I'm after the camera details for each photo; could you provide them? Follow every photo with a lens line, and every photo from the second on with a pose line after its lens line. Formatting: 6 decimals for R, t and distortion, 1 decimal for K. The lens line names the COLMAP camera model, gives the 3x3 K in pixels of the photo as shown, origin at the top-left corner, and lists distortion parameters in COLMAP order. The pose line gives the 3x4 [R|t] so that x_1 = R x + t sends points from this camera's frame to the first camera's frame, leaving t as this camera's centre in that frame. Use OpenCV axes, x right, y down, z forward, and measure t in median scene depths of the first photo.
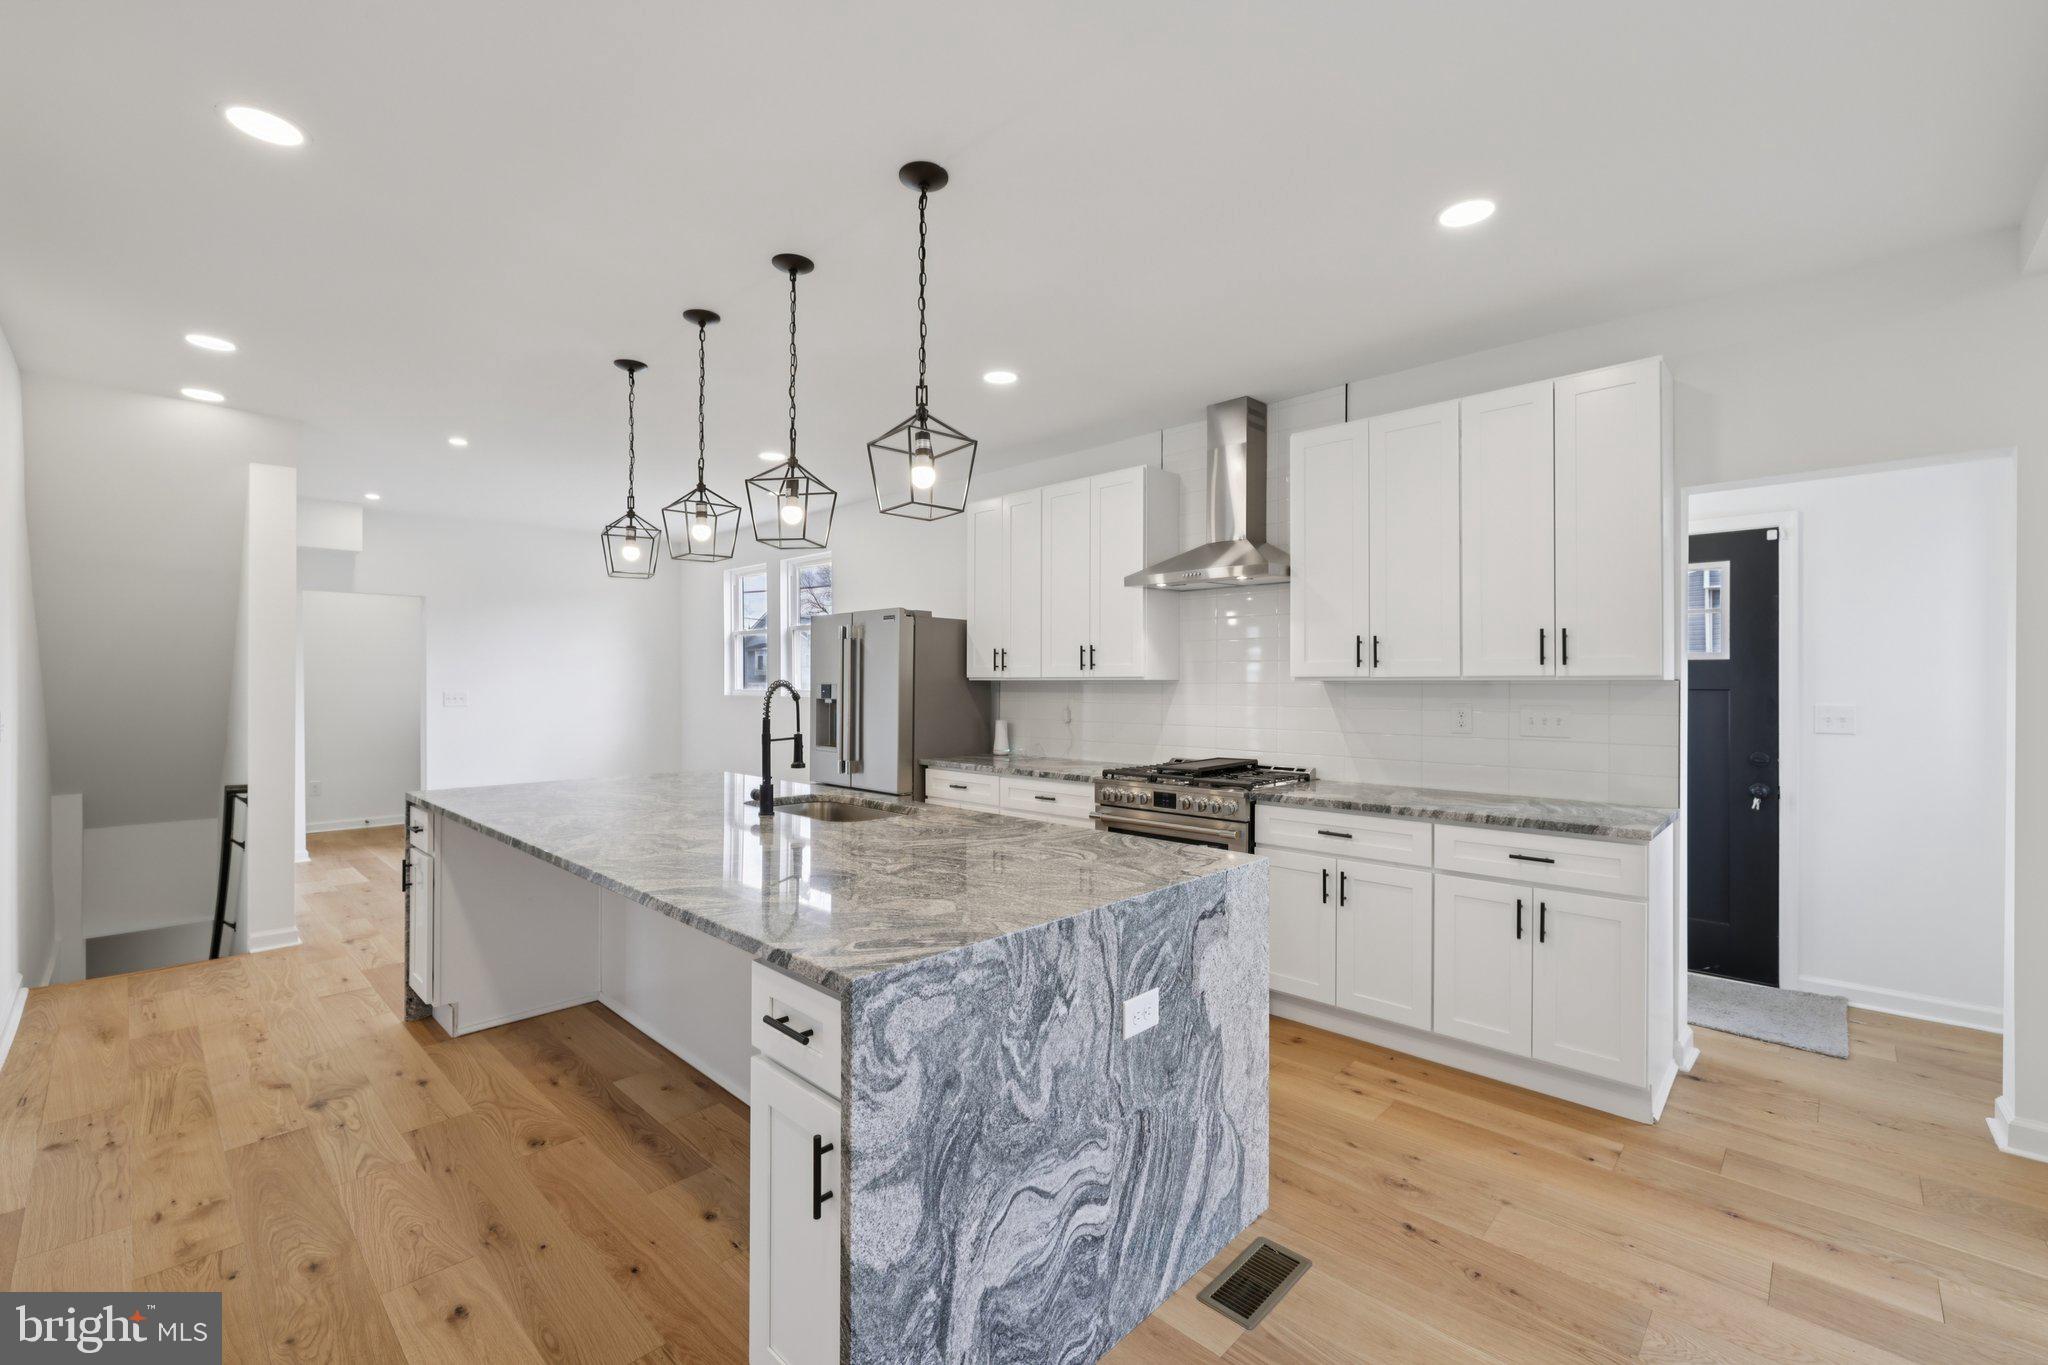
lens RADIAL K [[860.6, 0, 1024.0], [0, 860.6, 682.5], [0, 0, 1]] dist [-0.000827, 0.000019]
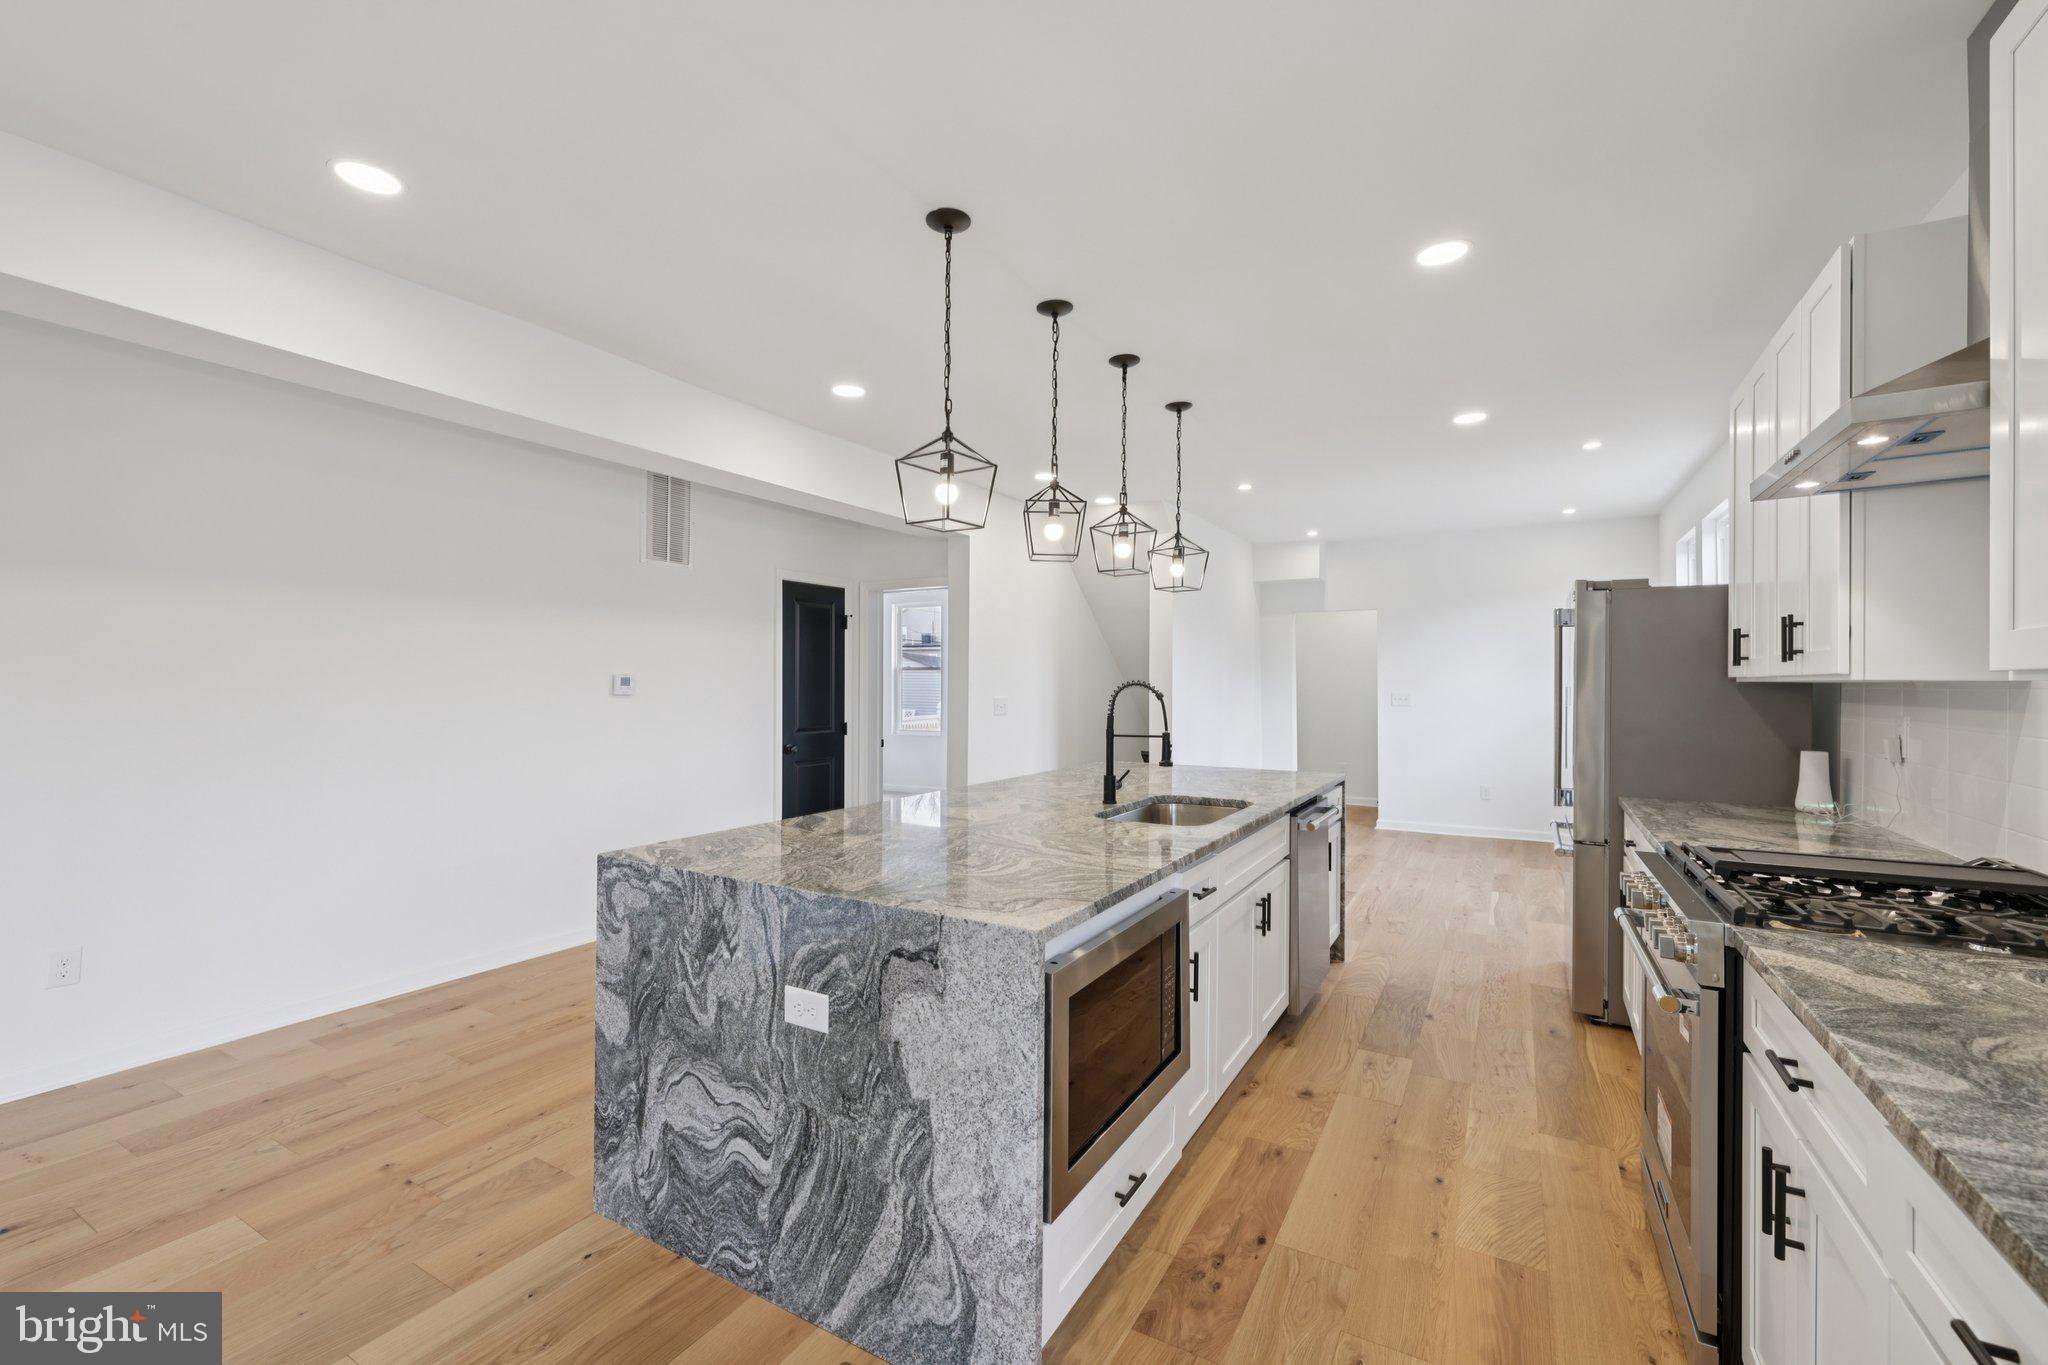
lens RADIAL K [[862.2, 0, 1012.7], [0, 862.2, 678.4], [0, 0, 1]] dist [0.000619, 0.000017]
pose [[0.235464, -0.002429, -0.971880, 1.049517], [-0.006916, 0.999967, -0.004175, 0.001640], [0.971858, 0.007705, 0.235440, 0.891607]]
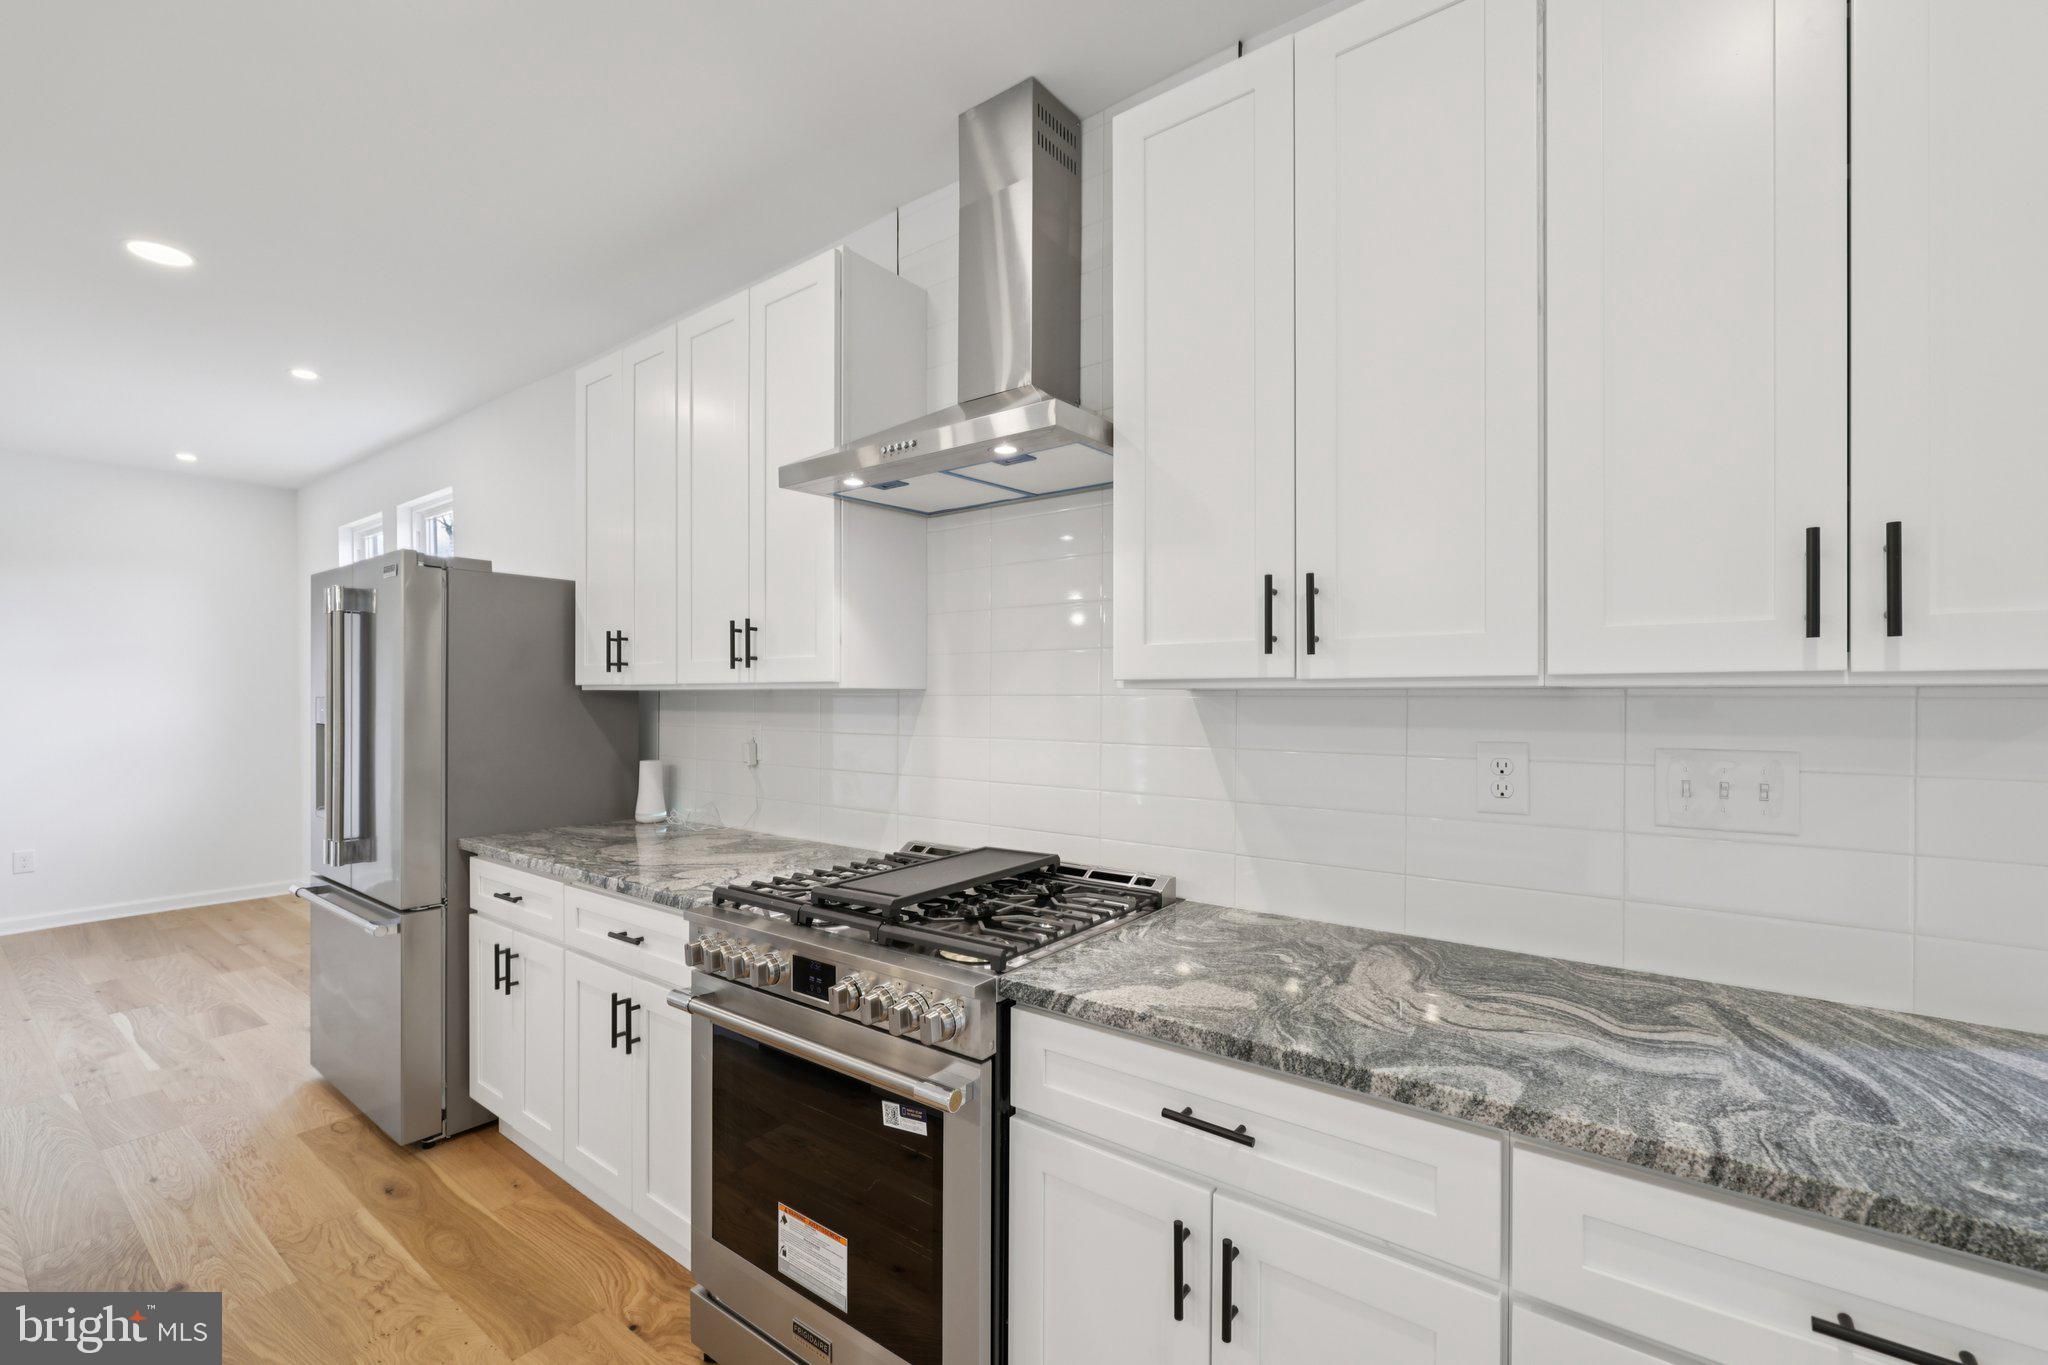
lens RADIAL K [[875.7, 0, 1015.0], [0, 875.7, 697.4], [0, 0, 1]] dist [-0.000315, 0.000338]
pose [[0.994196, -0.002903, 0.107545, 0.389180], [0.002345, 0.999983, 0.005307, -0.000617], [-0.107558, -0.005024, 0.994186, 1.038252]]
